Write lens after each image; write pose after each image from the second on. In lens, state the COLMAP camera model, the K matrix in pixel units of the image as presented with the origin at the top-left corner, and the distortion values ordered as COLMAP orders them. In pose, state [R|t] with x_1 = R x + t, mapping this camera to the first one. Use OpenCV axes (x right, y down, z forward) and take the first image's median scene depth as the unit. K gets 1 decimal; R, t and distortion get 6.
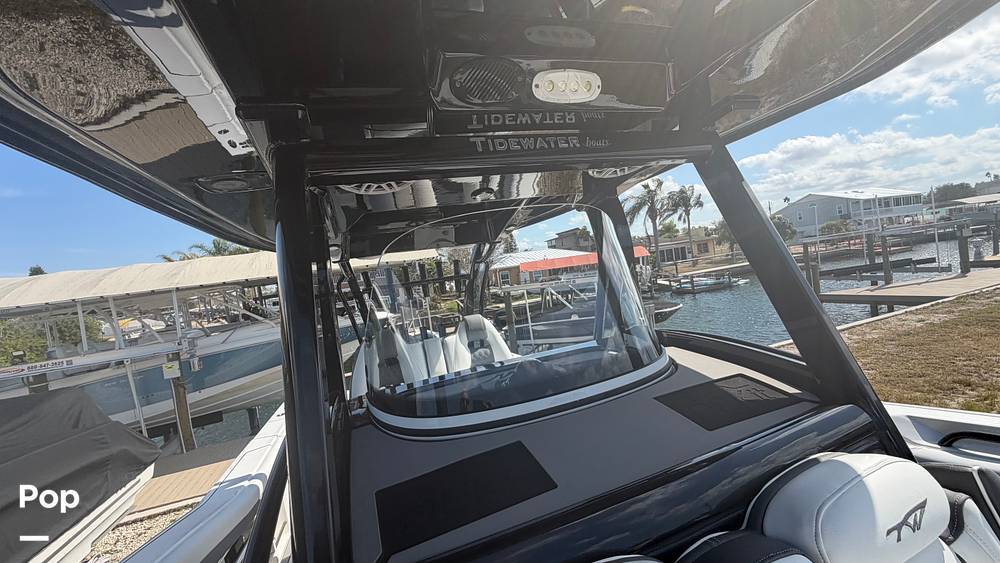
lens RADIAL K [[394.3, 0, 497.1], [0, 394.3, 283.5], [0, 0, 1]] dist [0.000620, -0.000370]
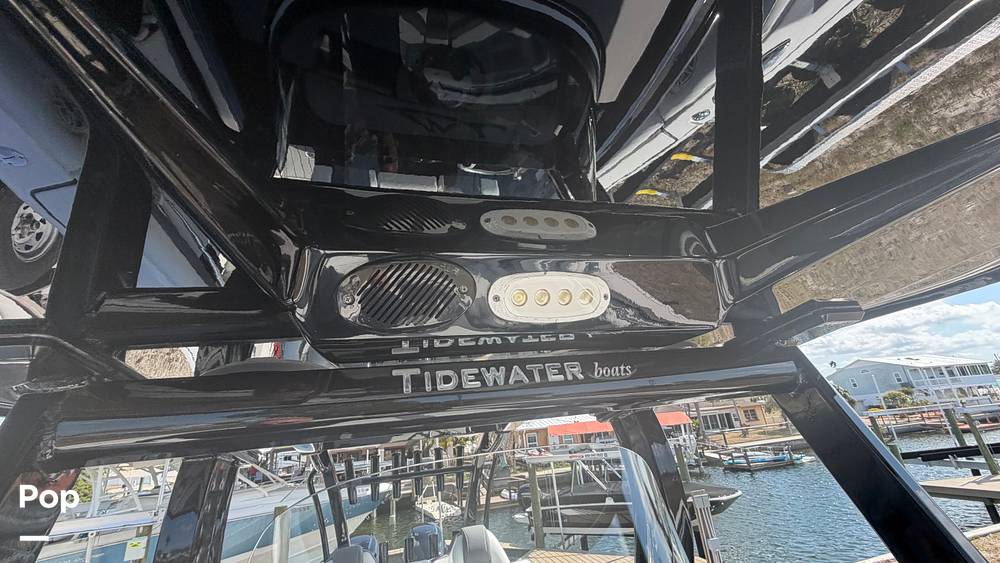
lens RADIAL K [[394.3, 0, 497.1], [0, 394.3, 283.5], [0, 0, 1]] dist [0.000620, -0.000370]
pose [[0.996978, 0.016575, -0.075891, 0.005986], [-0.043961, 0.925856, -0.375312, -0.012393], [0.064043, 0.377514, 0.923787, 0.018515]]
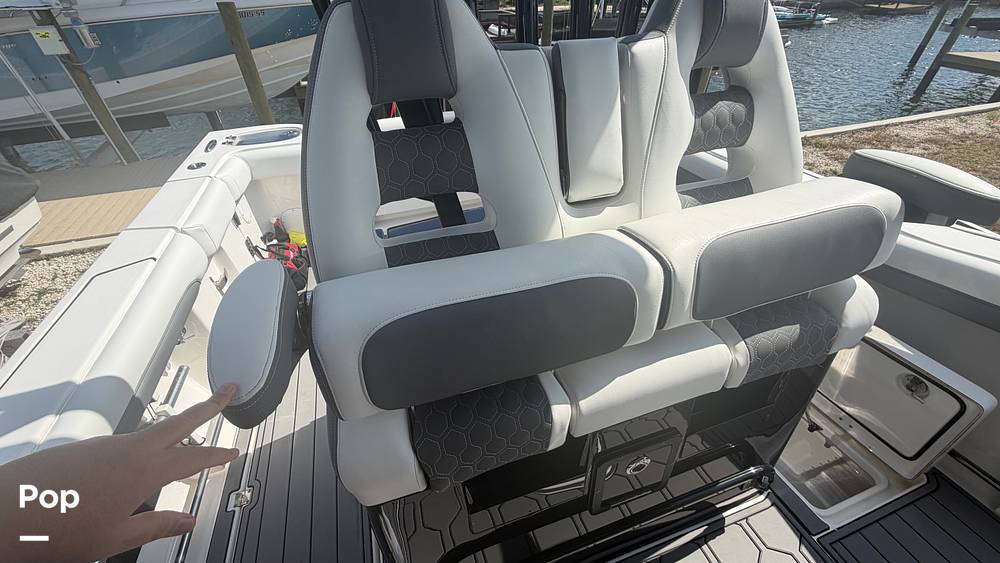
lens RADIAL K [[395.0, 0, 498.2], [0, 395.0, 278.2], [0, 0, 1]] dist [-0.000358, -0.000174]
pose [[0.991932, 0.109674, 0.063574, -0.037011], [-0.125776, 0.788853, 0.601574, 0.018687], [0.015826, -0.604716, 0.796284, 0.112107]]
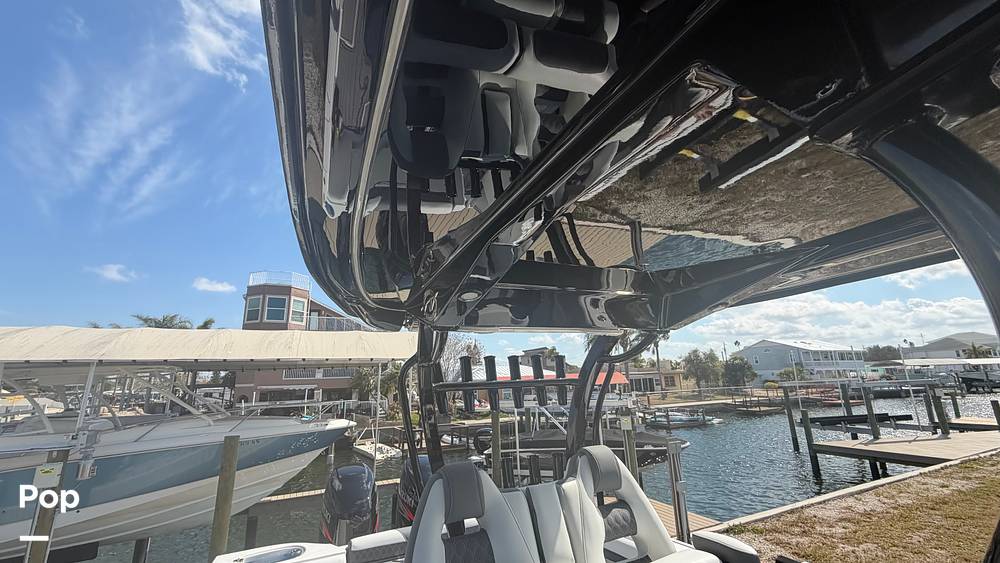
lens RADIAL K [[394.3, 0, 497.1], [0, 394.3, 283.5], [0, 0, 1]] dist [0.000620, -0.000370]
pose [[0.989655, 0.123451, 0.073097, -0.050810], [-0.097892, 0.953512, -0.285012, 0.004858], [-0.104884, 0.274908, 0.955733, 0.060136]]
